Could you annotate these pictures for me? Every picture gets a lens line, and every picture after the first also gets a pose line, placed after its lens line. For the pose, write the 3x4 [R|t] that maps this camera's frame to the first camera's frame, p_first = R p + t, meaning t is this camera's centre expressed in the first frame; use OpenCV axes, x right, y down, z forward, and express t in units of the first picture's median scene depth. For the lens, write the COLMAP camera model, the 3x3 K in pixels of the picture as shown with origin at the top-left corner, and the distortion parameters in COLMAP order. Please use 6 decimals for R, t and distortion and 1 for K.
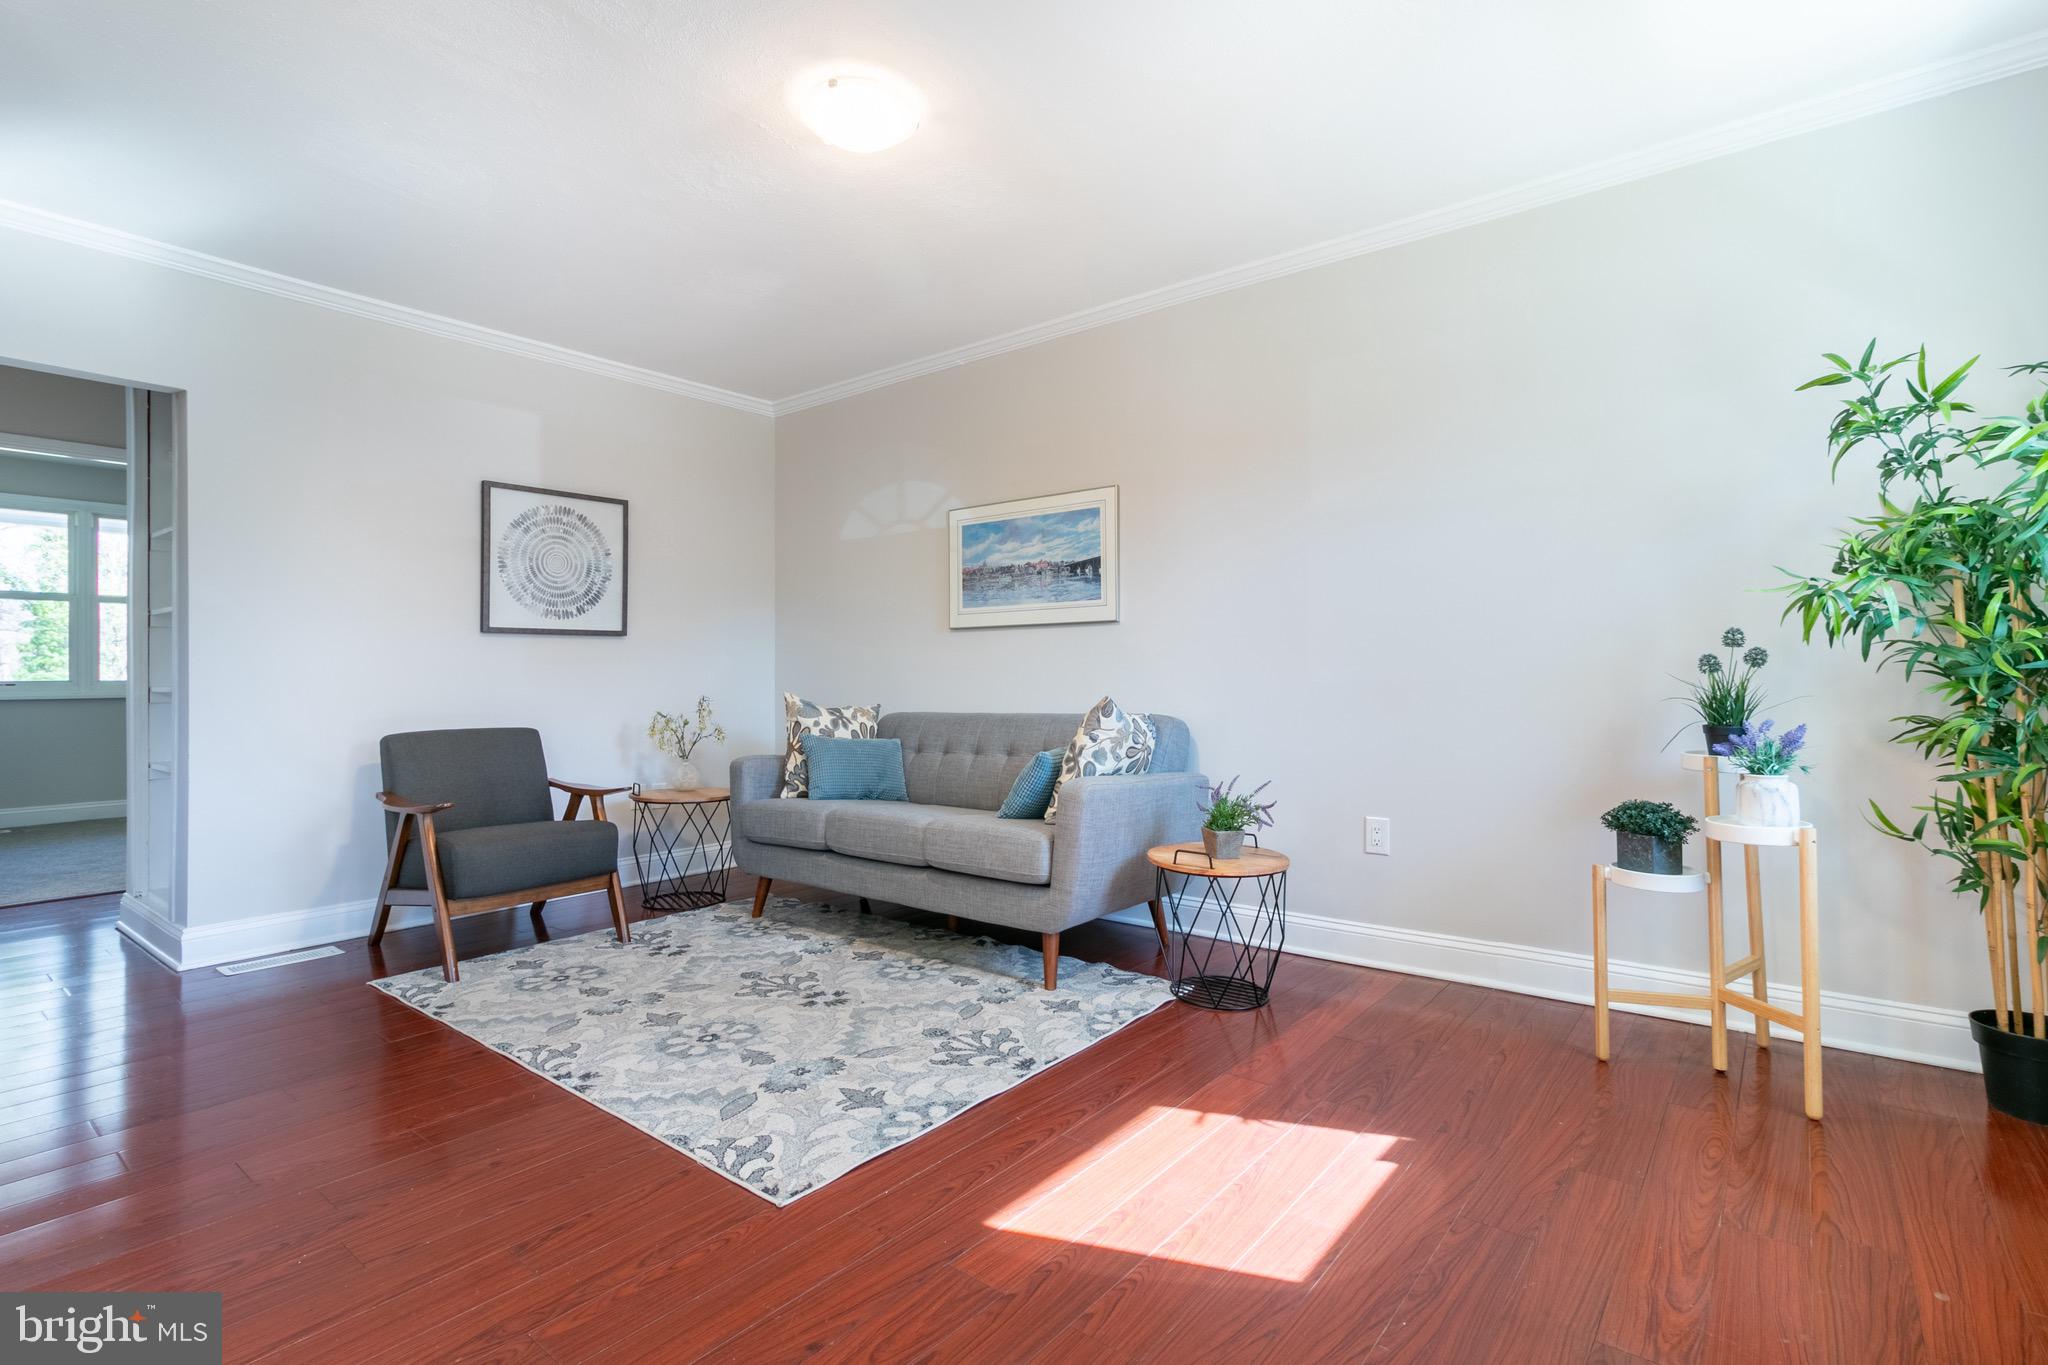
lens RADIAL K [[945.9, 0, 1017.6], [0, 945.9, 661.4], [0, 0, 1]] dist [0.006111, -0.000005]
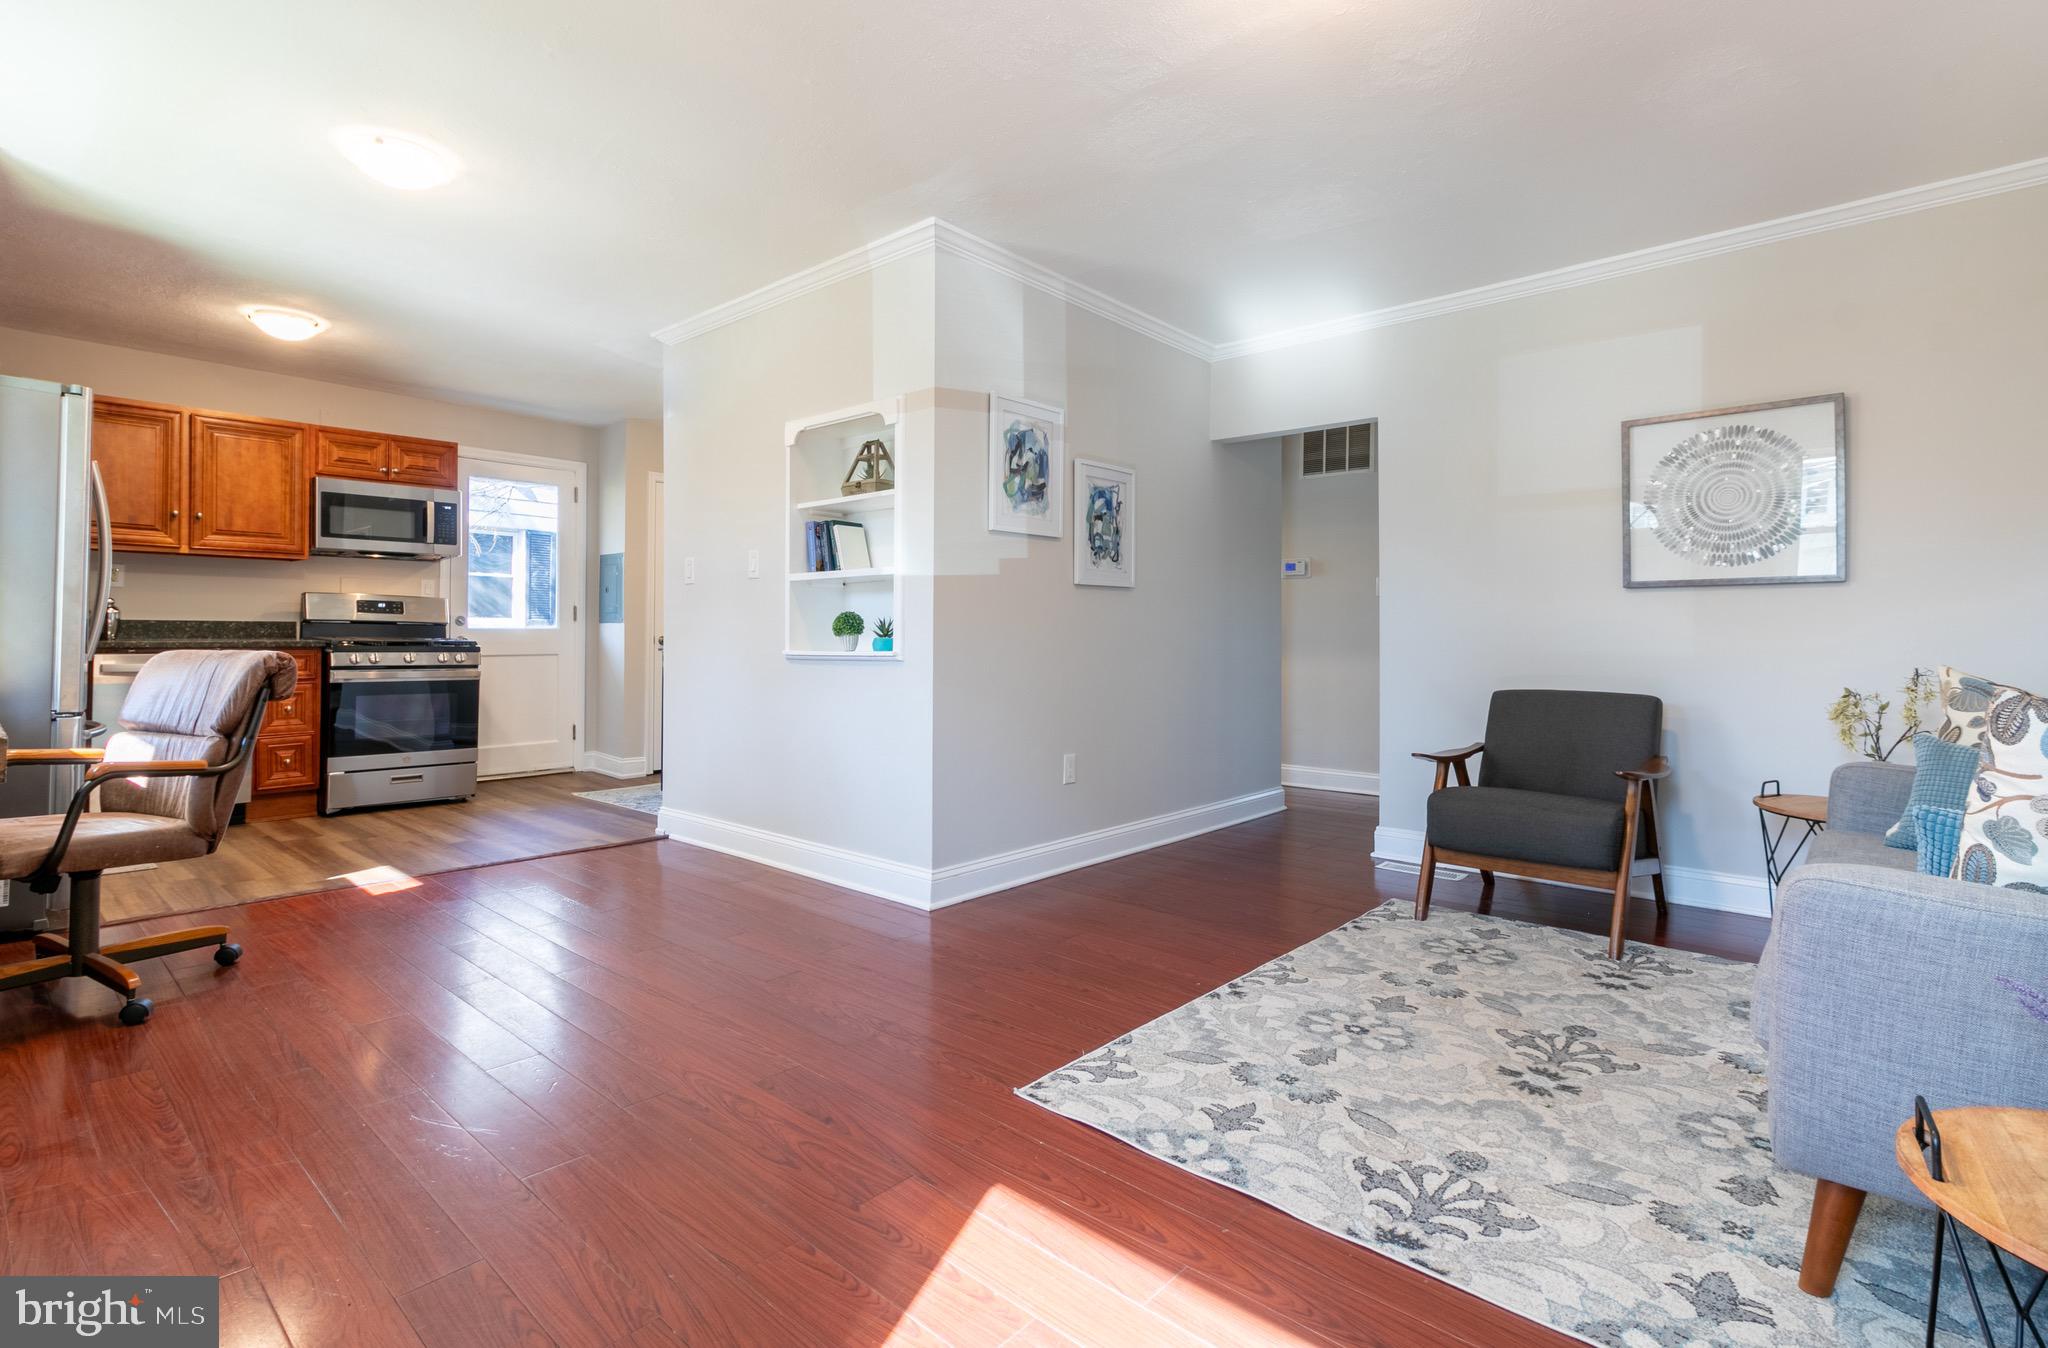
lens RADIAL K [[978.2, 0, 1018.5], [0, 978.2, 628.7], [0, 0, 1]] dist [0.001272, -0.000012]
pose [[-0.048412, -0.003657, -0.998821, 0.539127], [0.010609, 0.999935, -0.004176, 0.008288], [0.998771, -0.010798, -0.048370, 0.611108]]
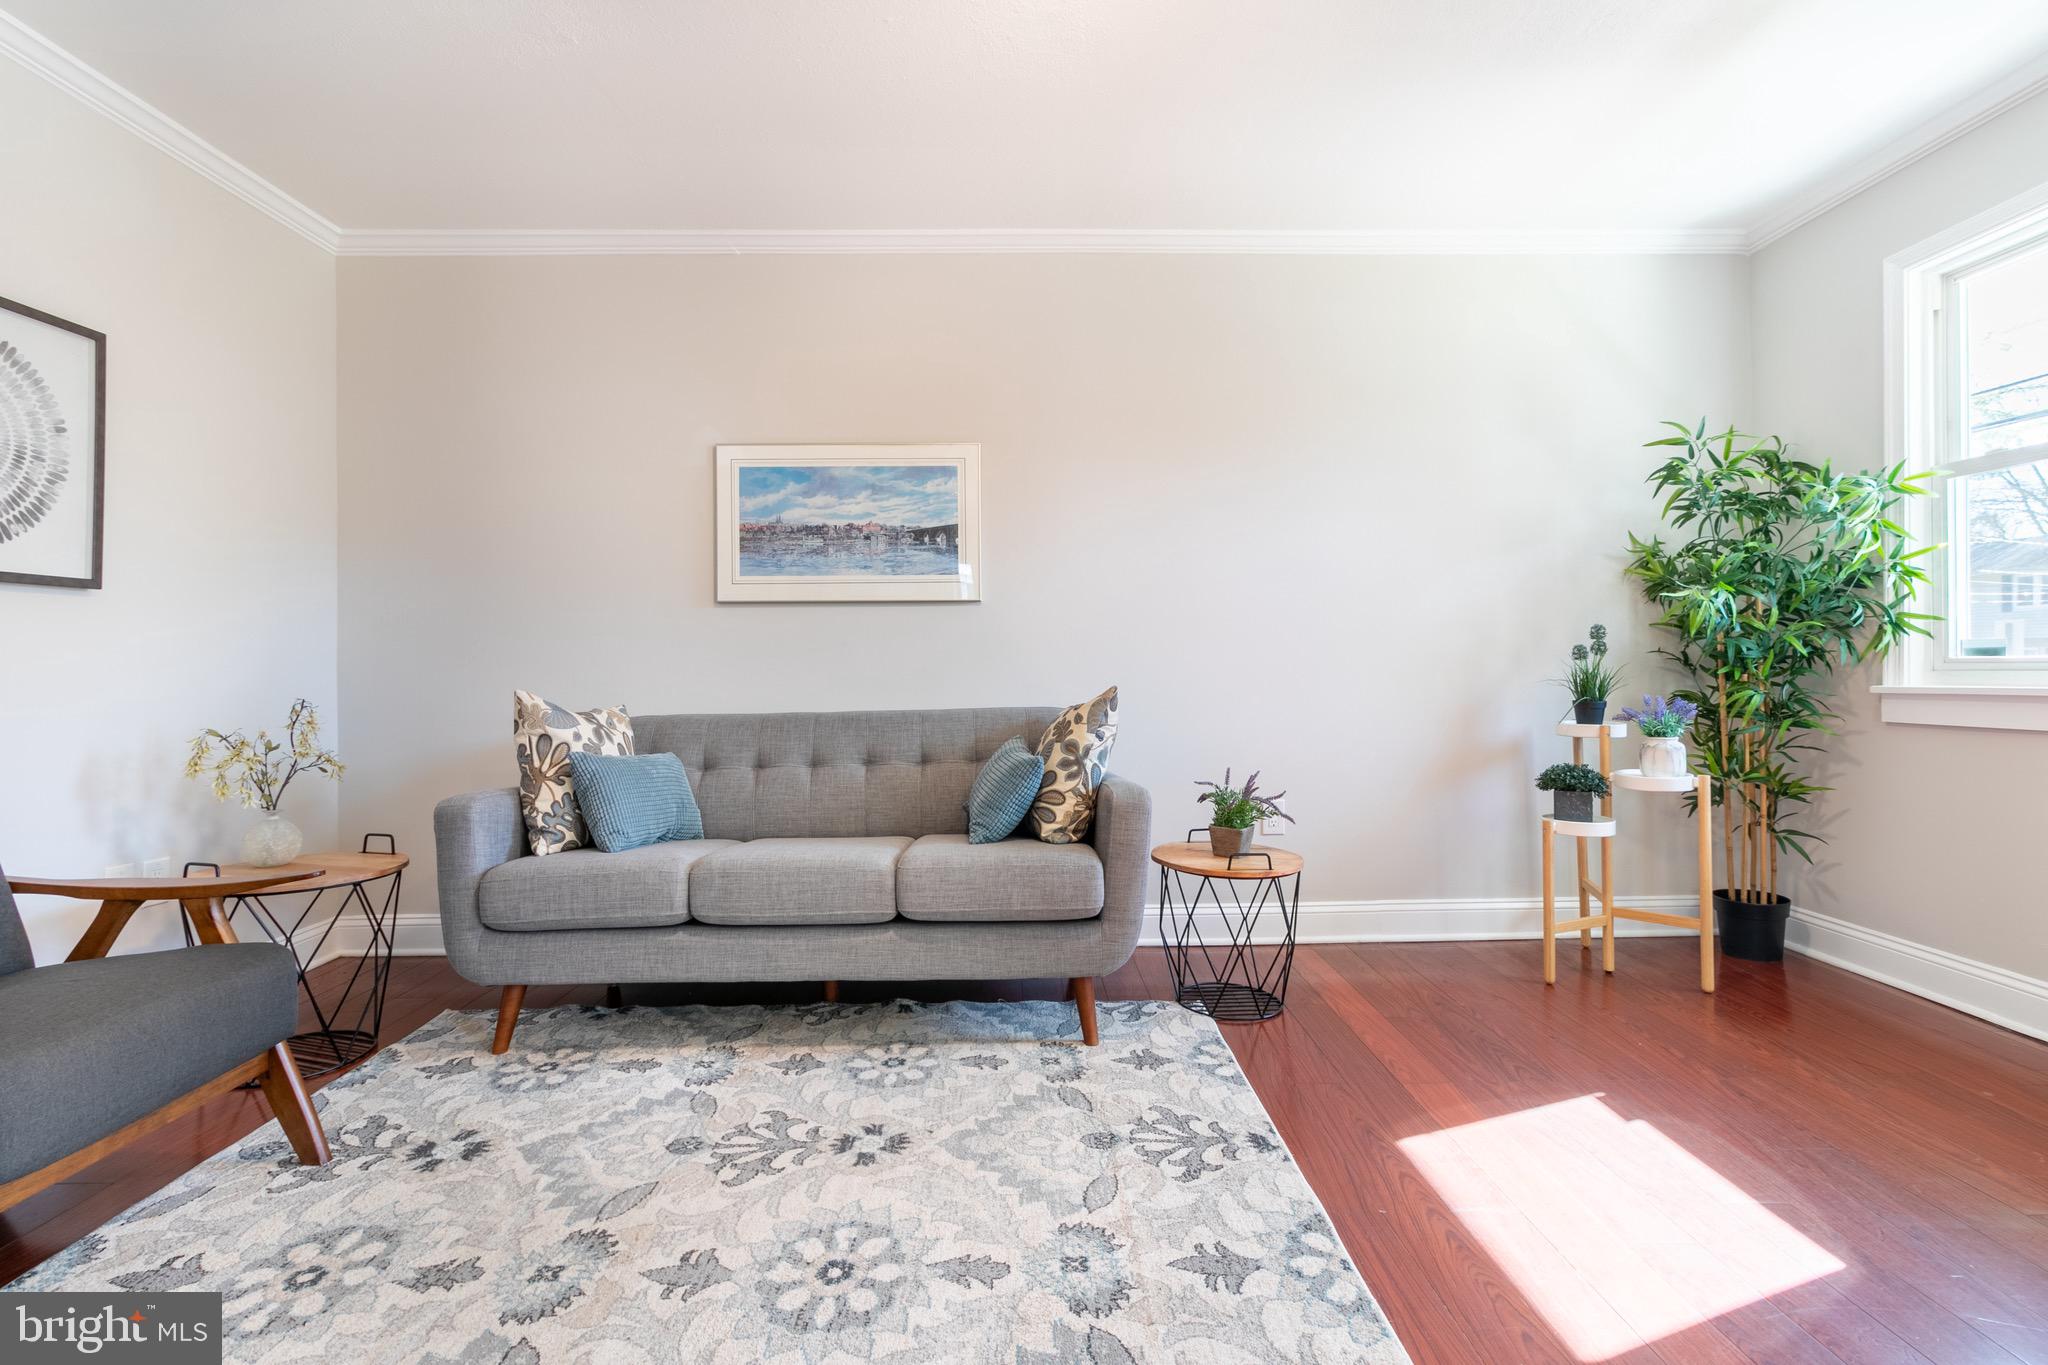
lens RADIAL K [[924.9, 0, 1021.0], [0, 924.9, 663.9], [0, 0, 1]] dist [0.000624, 0.000798]
pose [[0.779131, 0.001507, 0.626859, -0.504917], [-0.006679, 0.999960, 0.005897, 0.012398], [-0.626825, -0.008781, 0.779110, 0.407141]]
